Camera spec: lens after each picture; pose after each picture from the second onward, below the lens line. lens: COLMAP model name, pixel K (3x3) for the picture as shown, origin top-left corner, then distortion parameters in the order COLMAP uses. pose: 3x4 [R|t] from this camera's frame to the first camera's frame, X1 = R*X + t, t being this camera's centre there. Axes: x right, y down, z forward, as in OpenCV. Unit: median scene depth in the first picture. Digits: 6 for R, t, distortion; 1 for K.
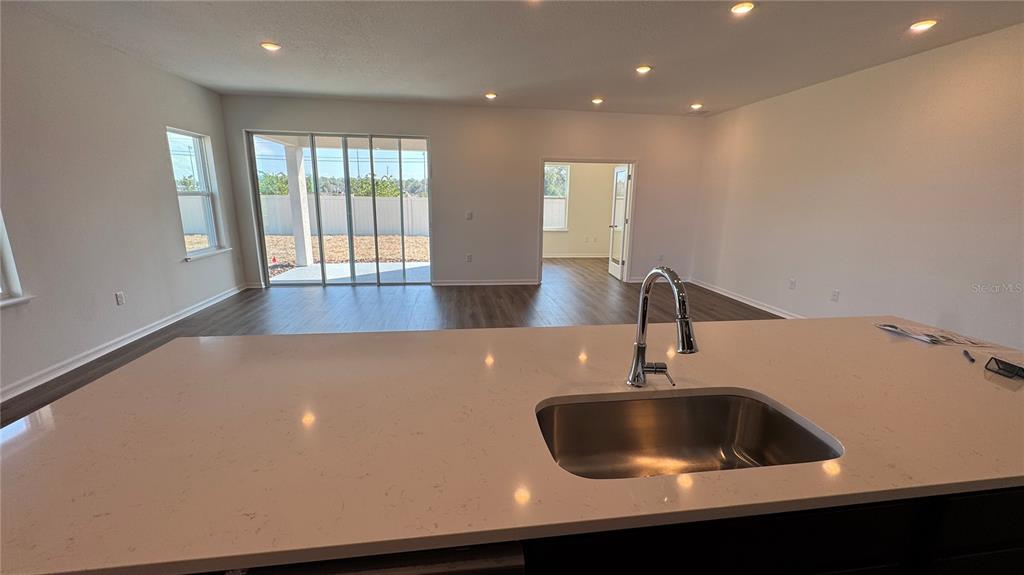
lens RADIAL K [[408.3, 0, 509.0], [0, 408.3, 284.3], [0, 0, 1]] dist [-0.002308, 0.001205]
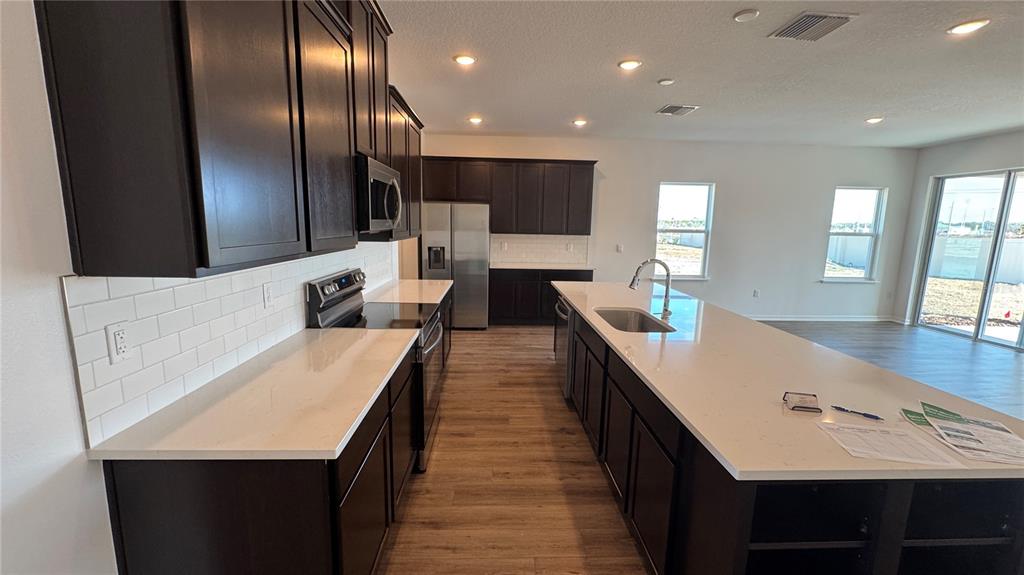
lens RADIAL K [[408.3, 0, 512.3], [0, 408.3, 289.3], [0, 0, 1]] dist [-0.002308, 0.001205]
pose [[-0.087748, 0.141083, -0.986101, 0.493190], [-0.235076, 0.959028, 0.158128, -0.006569], [0.968008, 0.245684, -0.050987, 0.059414]]
